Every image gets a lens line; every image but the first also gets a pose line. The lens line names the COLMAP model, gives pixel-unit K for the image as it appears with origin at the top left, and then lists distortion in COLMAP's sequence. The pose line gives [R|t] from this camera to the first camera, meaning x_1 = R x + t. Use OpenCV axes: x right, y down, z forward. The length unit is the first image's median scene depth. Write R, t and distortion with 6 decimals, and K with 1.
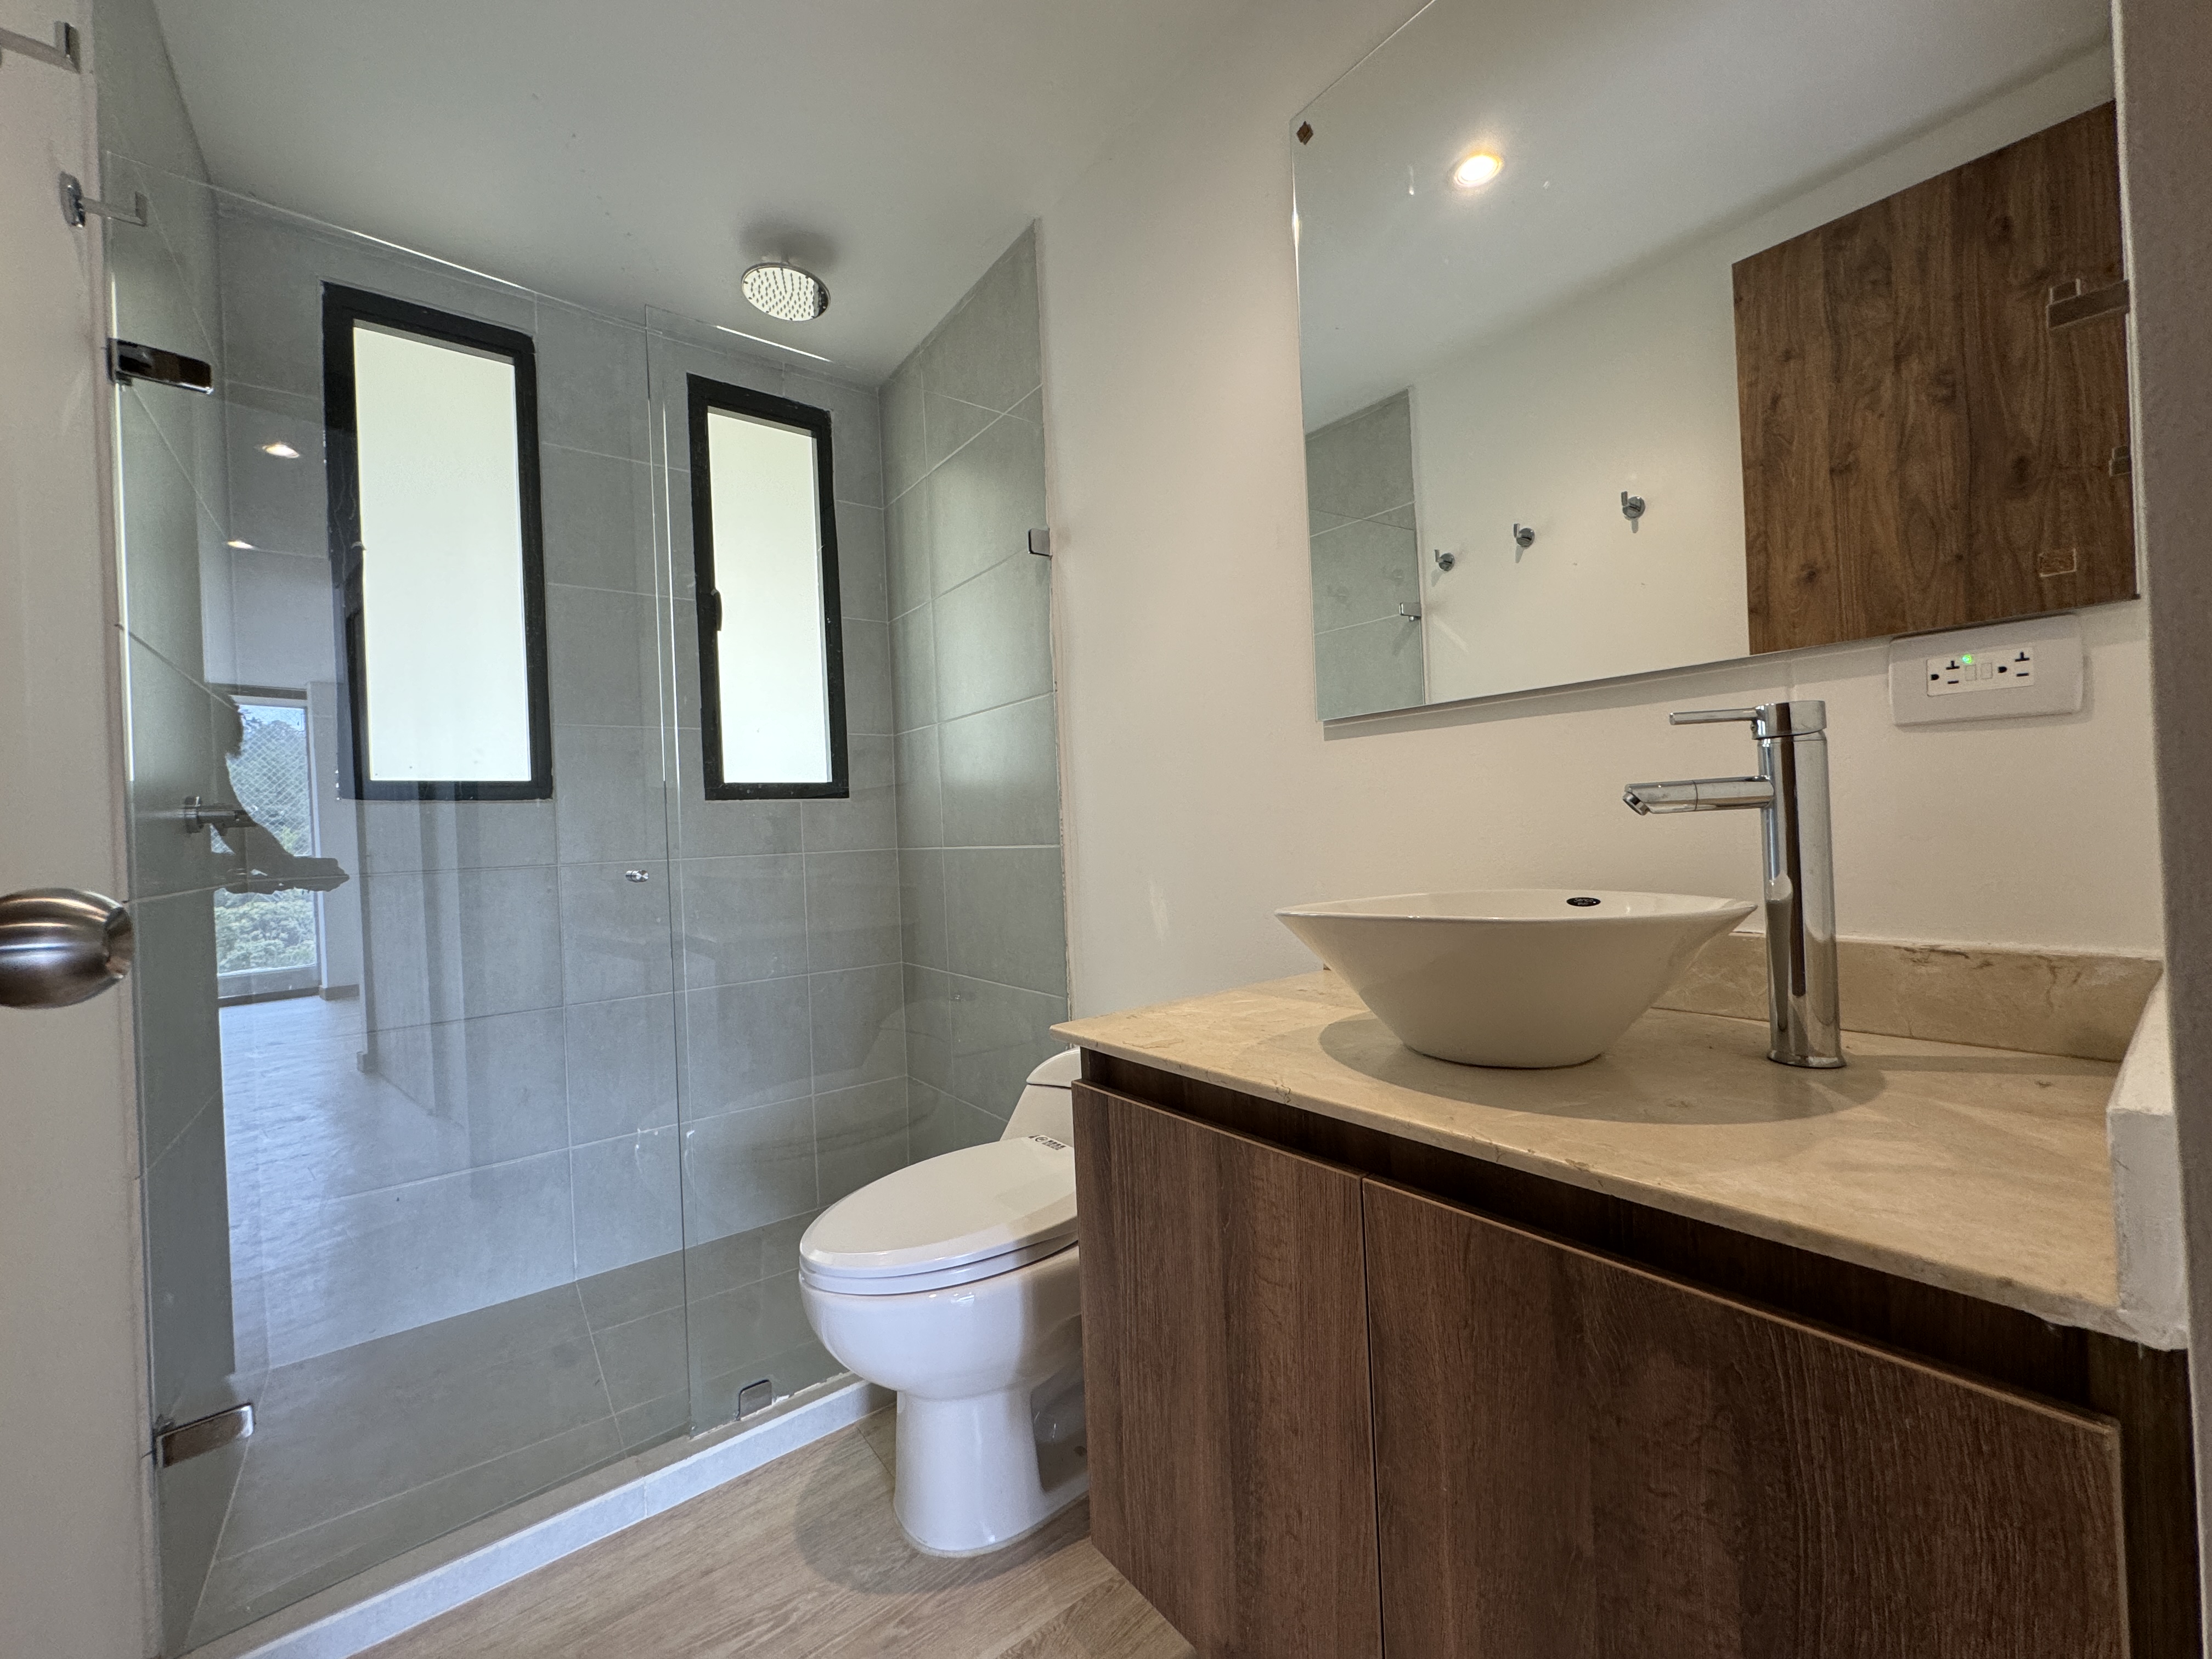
lens RADIAL K [[880.0, 0, 1105.6], [0, 880.0, 825.2], [0, 0, 1]] dist [-0.006757, -0.000036]
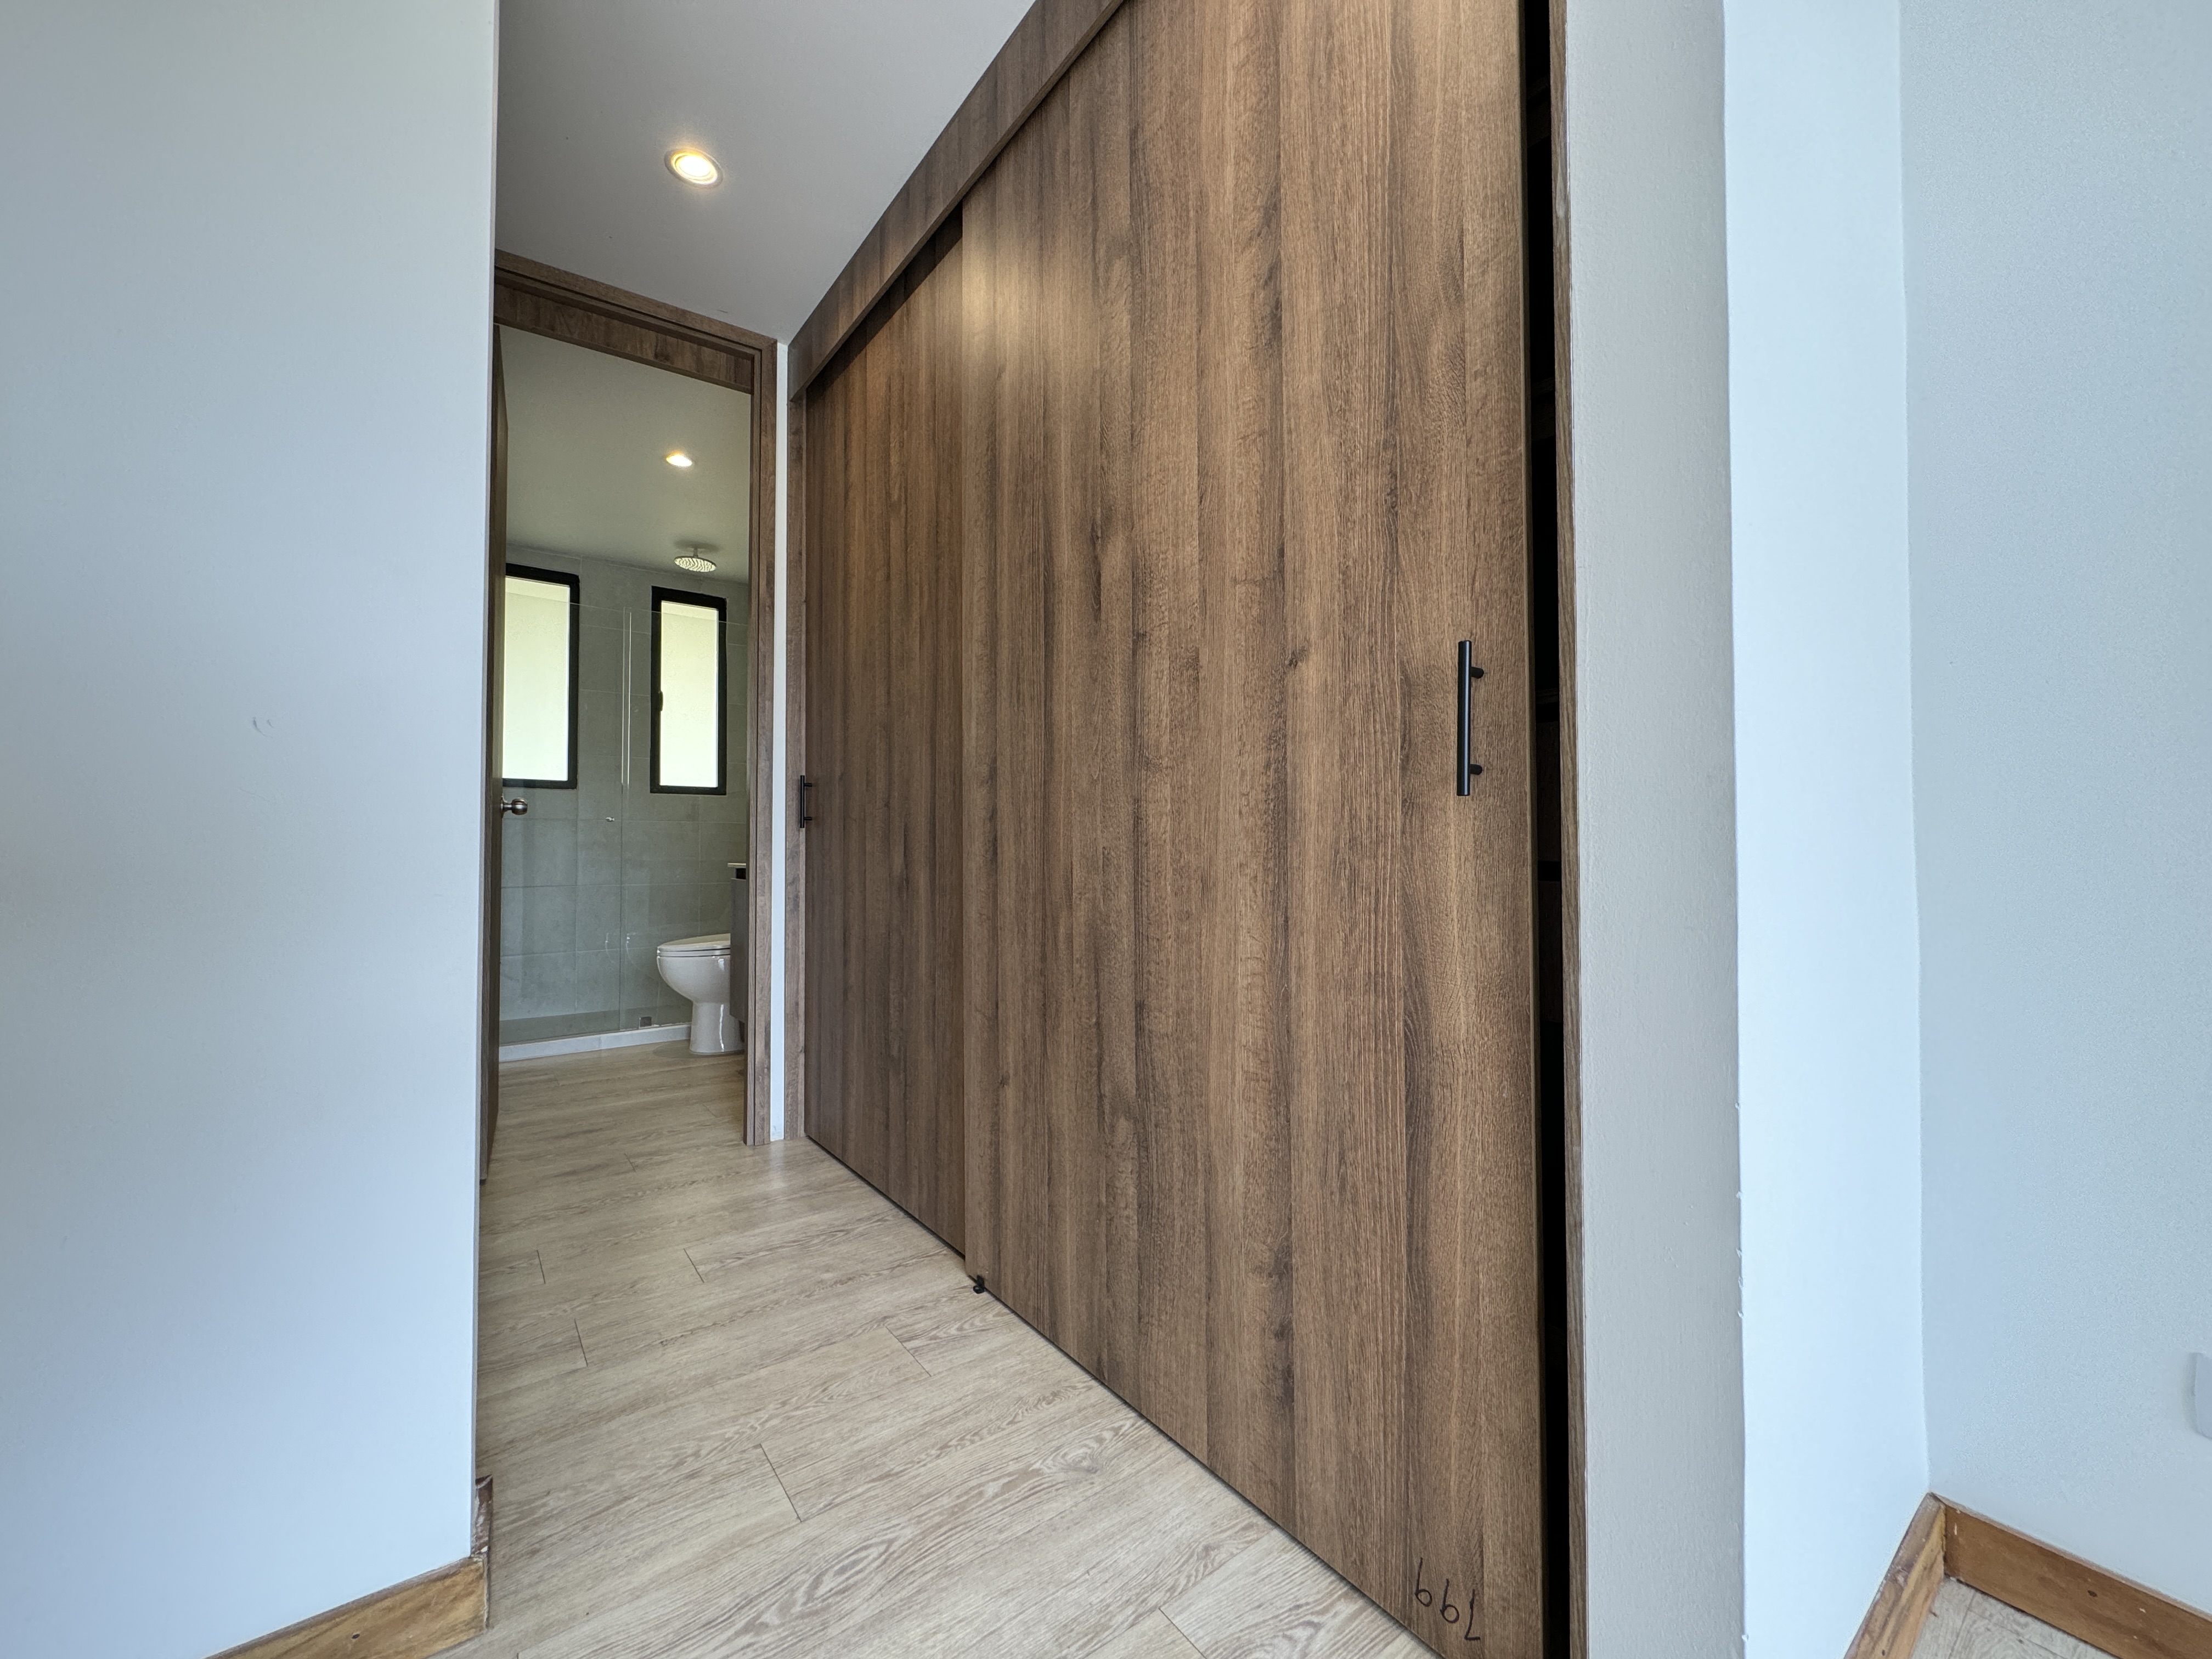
lens RADIAL K [[880.0, 0, 1105.6], [0, 880.0, 825.2], [0, 0, 1]] dist [-0.006757, -0.000036]
pose [[0.998841, 0.045128, 0.016758, 0.586537], [-0.044859, 0.998863, -0.016124, 0.031691], [-0.017467, 0.015353, 0.999730, -1.085966]]
